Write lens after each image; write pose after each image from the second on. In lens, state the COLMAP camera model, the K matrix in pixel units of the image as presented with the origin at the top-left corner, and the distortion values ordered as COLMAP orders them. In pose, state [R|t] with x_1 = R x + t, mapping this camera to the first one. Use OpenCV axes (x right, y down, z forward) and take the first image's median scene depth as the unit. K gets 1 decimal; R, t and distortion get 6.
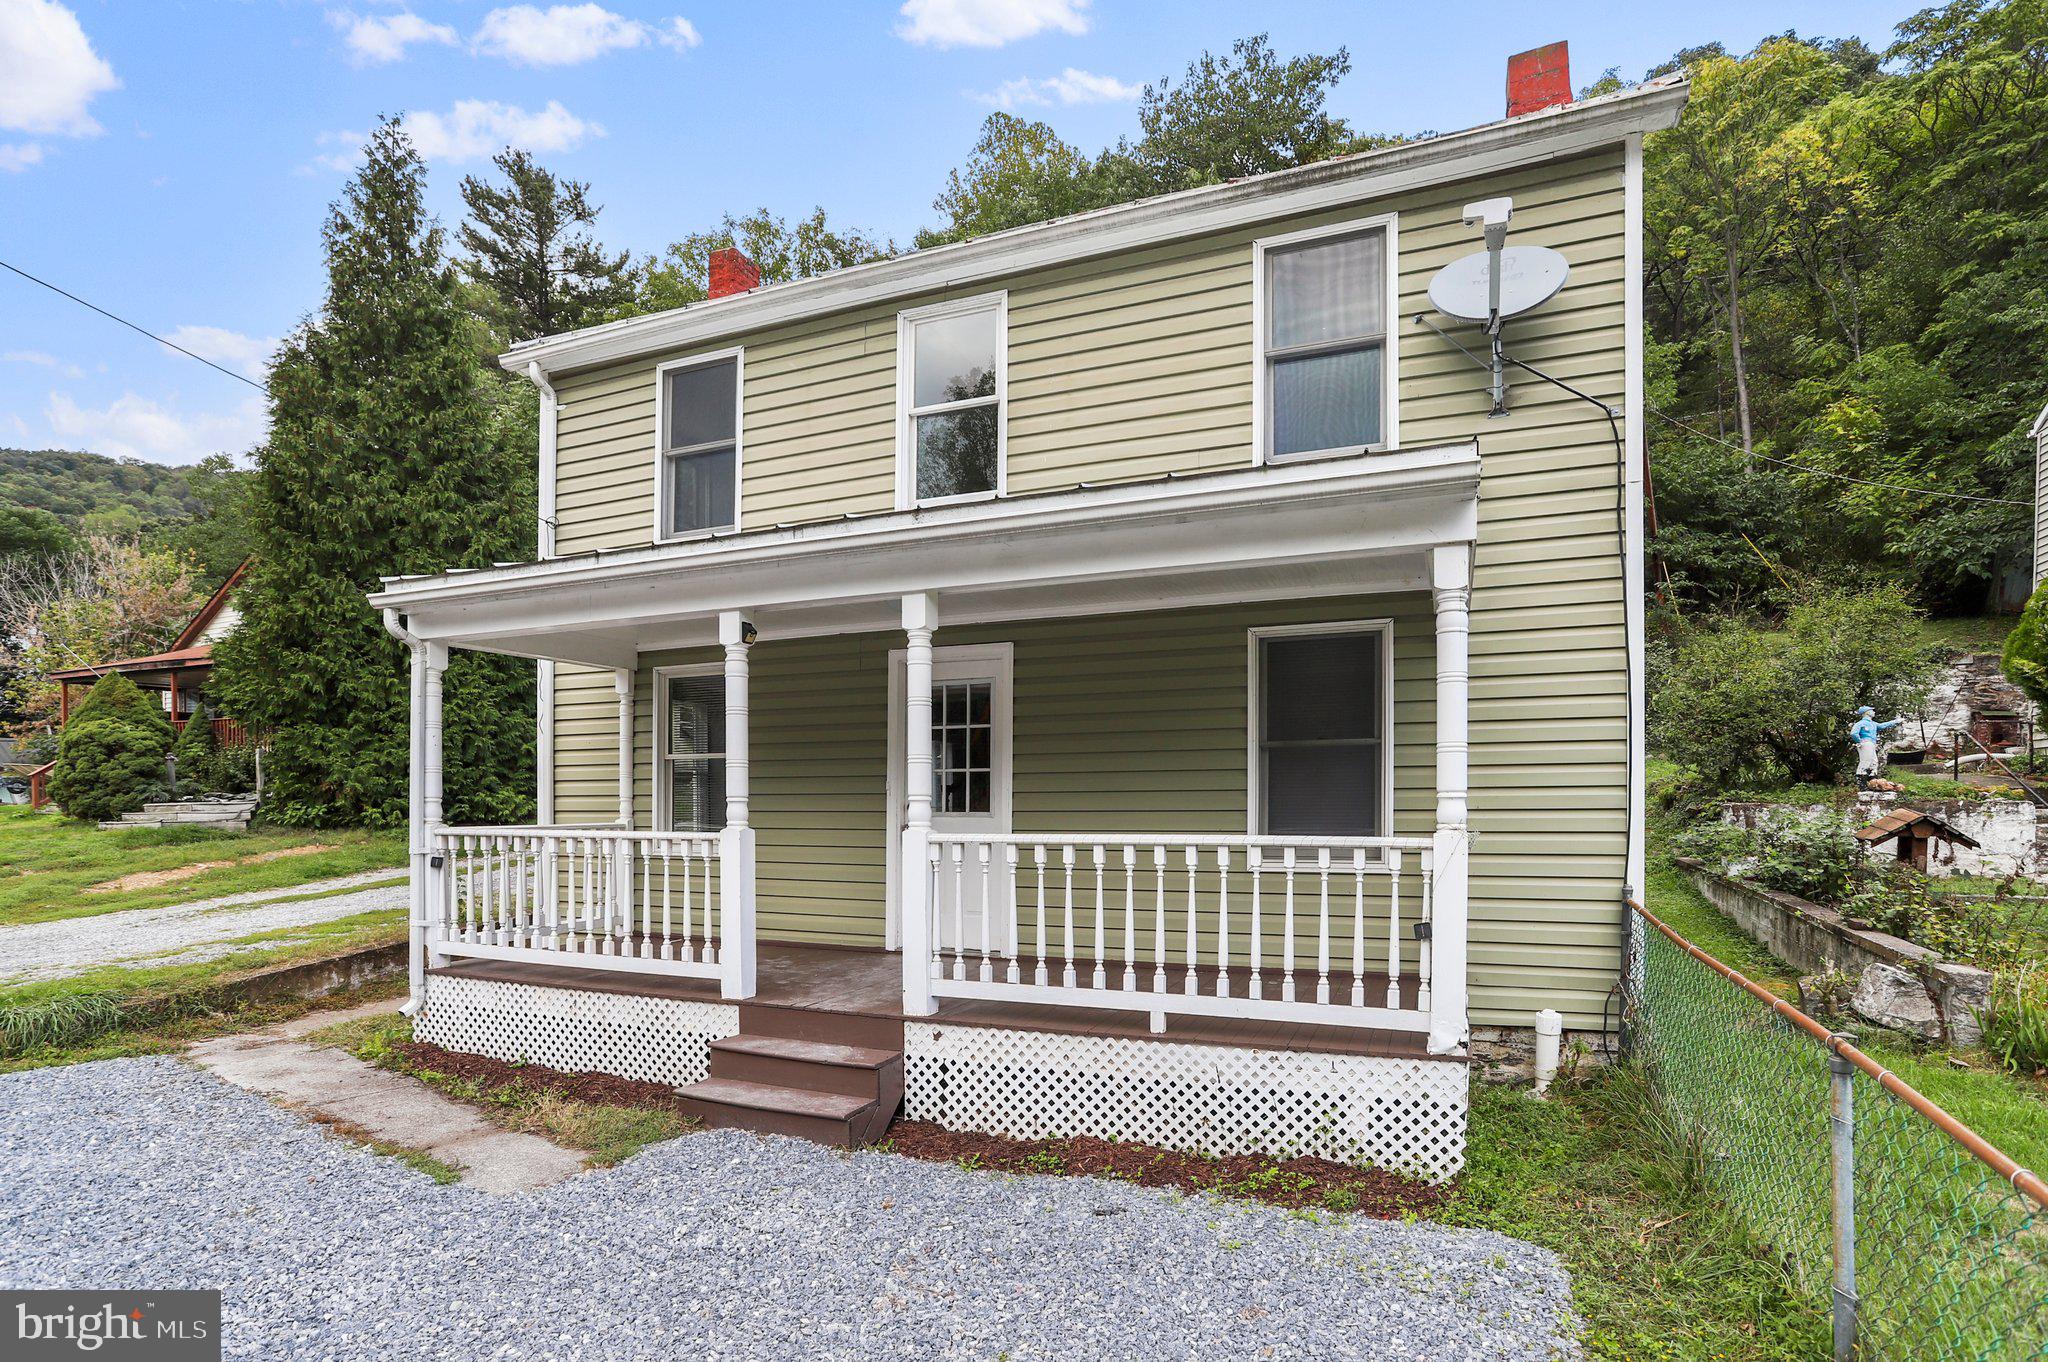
lens RADIAL K [[1000.3, 0, 1039.1], [0, 1000.3, 691.9], [0, 0, 1]] dist [-0.040944, 0.014085]
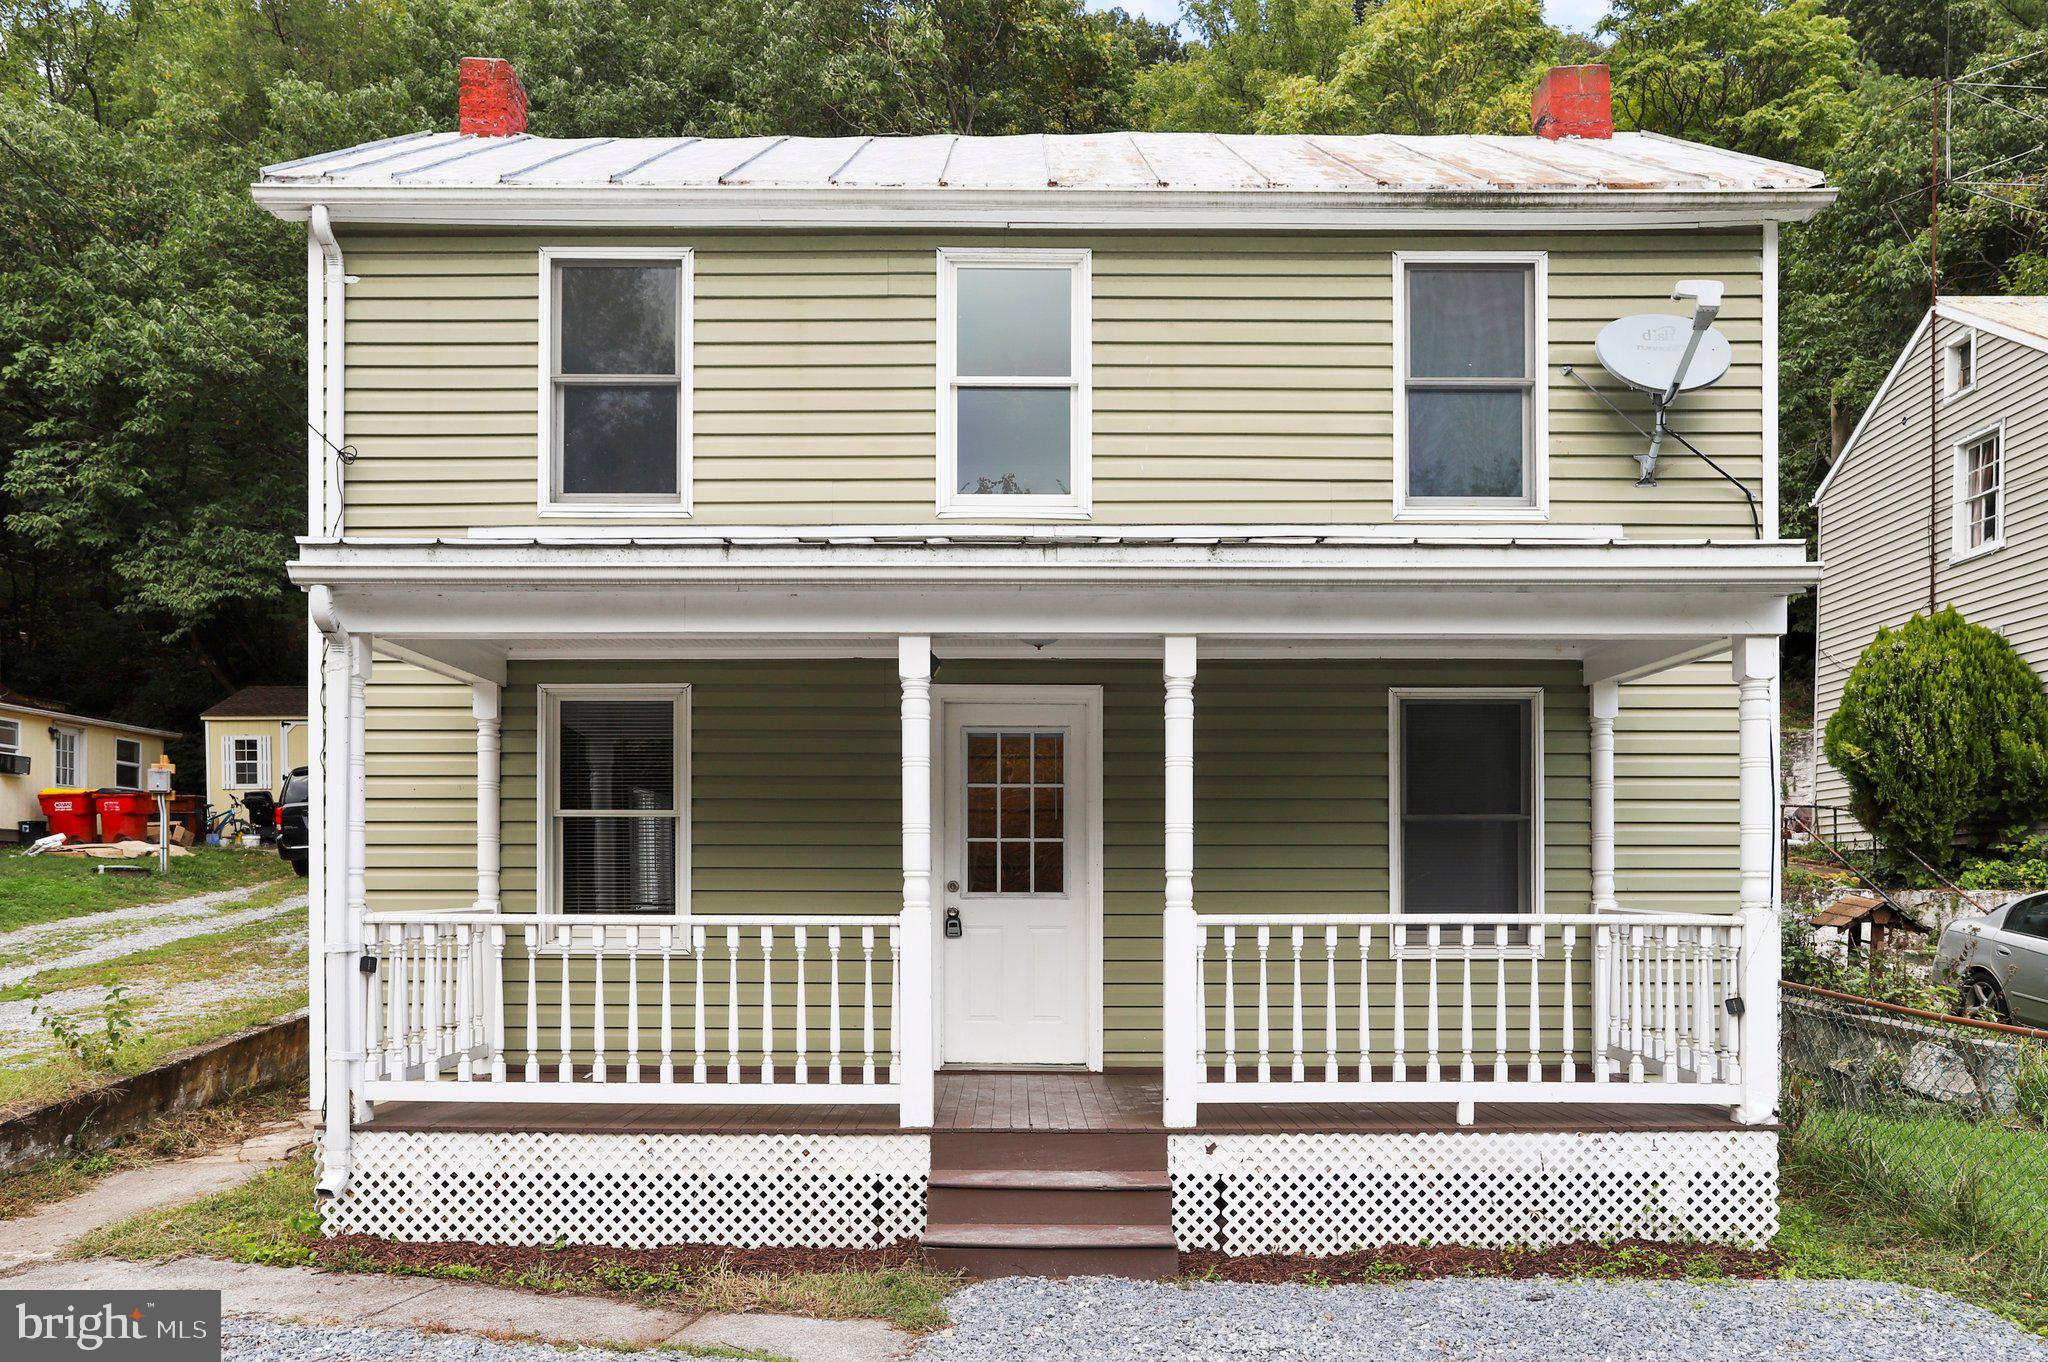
lens RADIAL K [[1443.1, 0, 1031.5], [0, 1443.1, 694.4], [0, 0, 1]] dist [0.000454, 0.006939]
pose [[0.929767, 0.053642, 0.364219, -0.631568], [-0.046019, 0.998502, -0.029583, -0.004219], [-0.365260, 0.010744, 0.930843, -0.102468]]
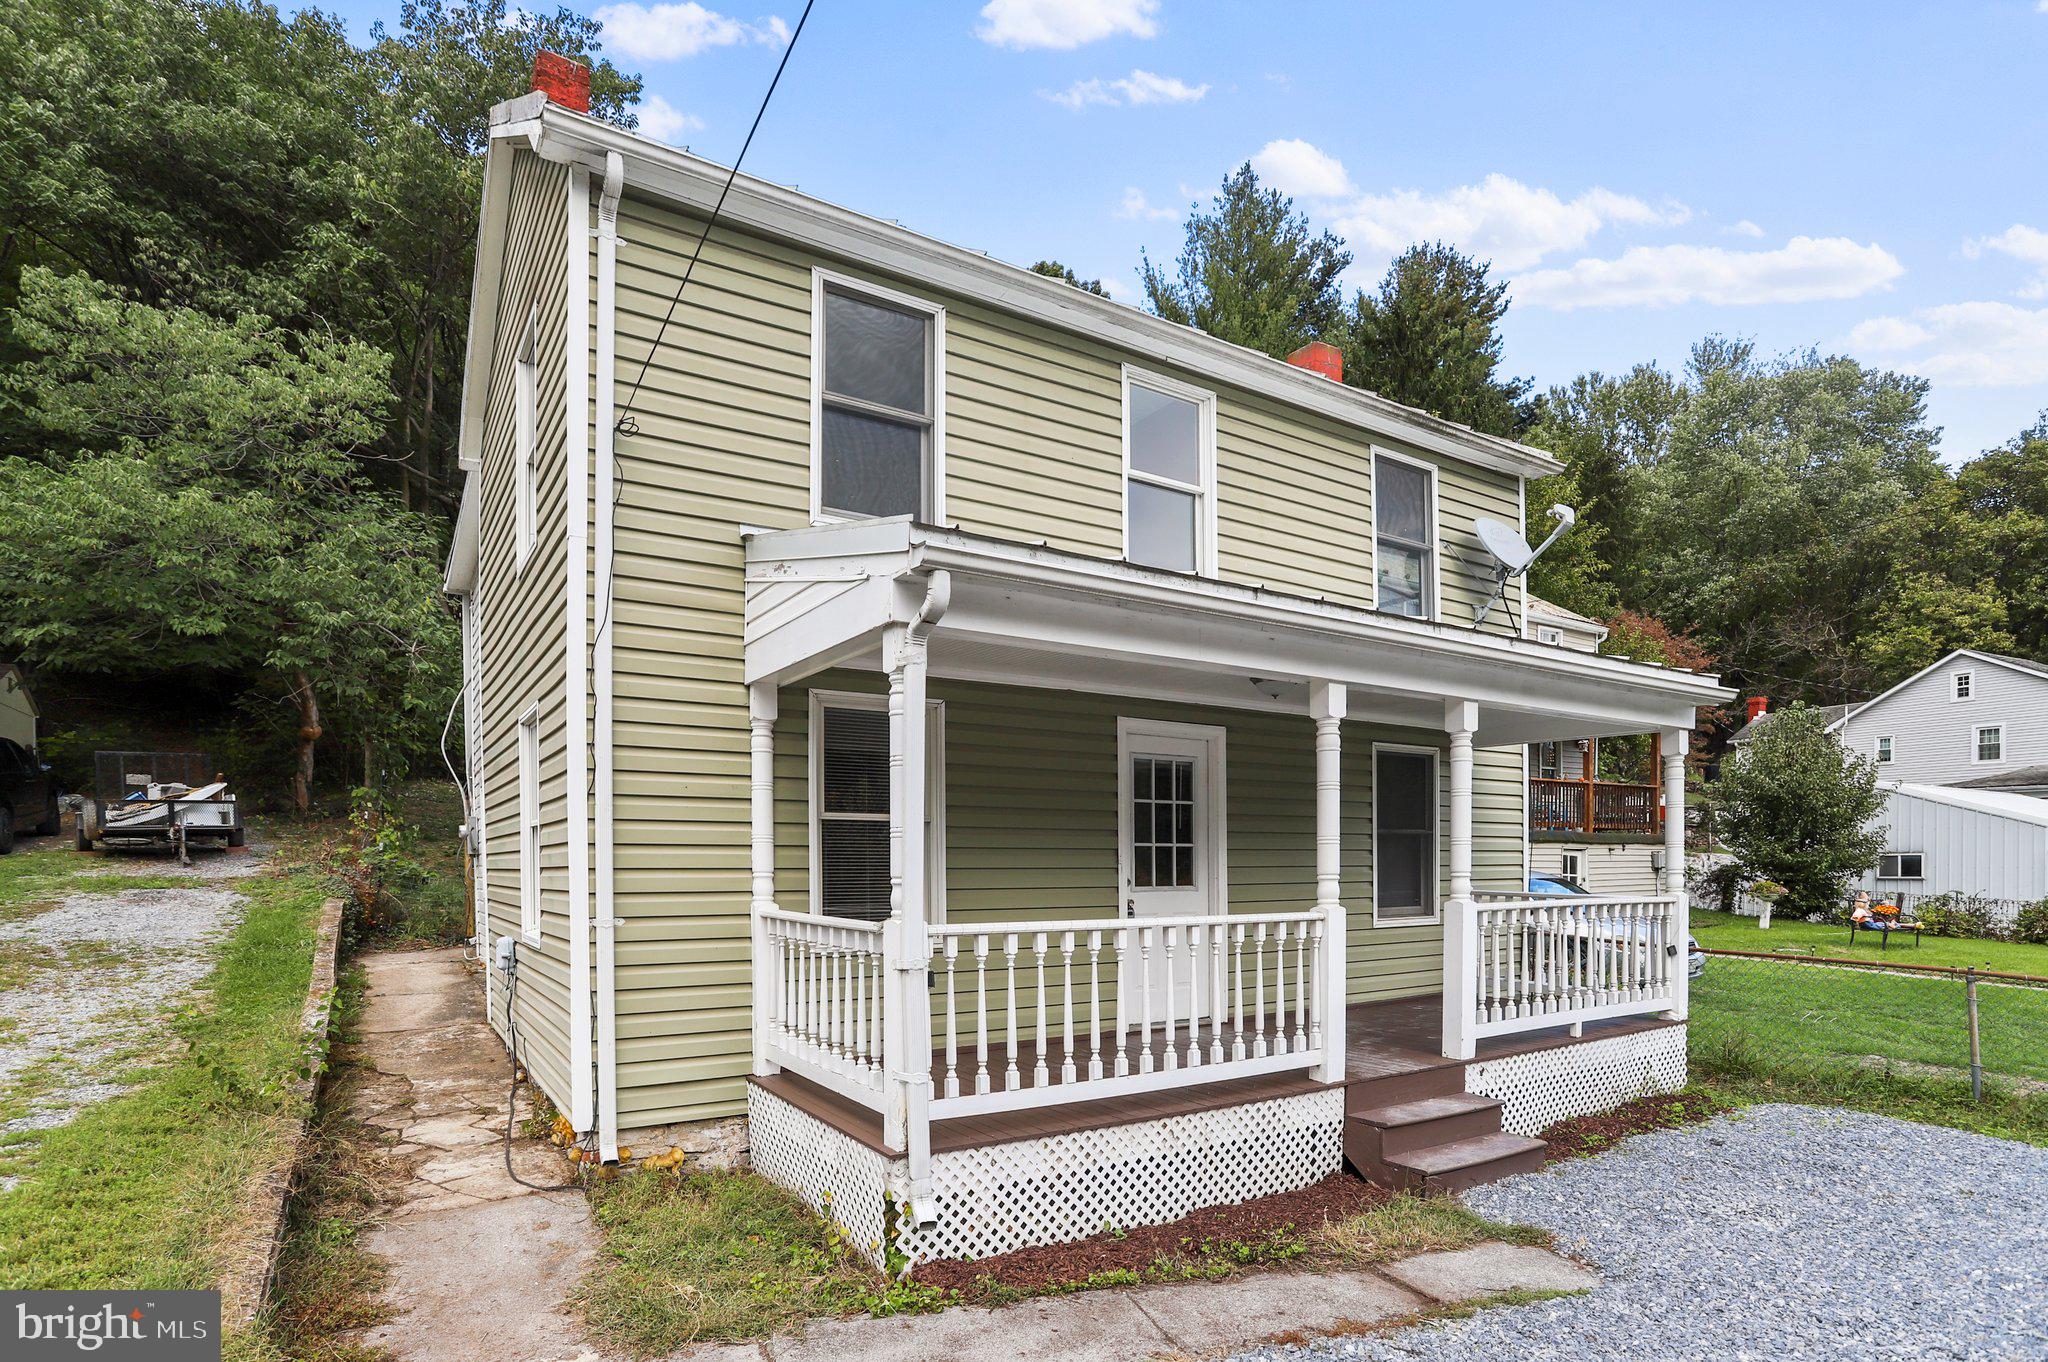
lens RADIAL K [[1000.3, 0, 1020.1], [0, 1000.3, 753.1], [0, 0, 1]] dist [-0.040944, 0.014085]
pose [[0.611774, 0.091123, 0.785766, -1.234710], [-0.088161, 0.995009, -0.046748, 0.059672], [-0.786104, -0.040675, 0.616754, 0.629578]]
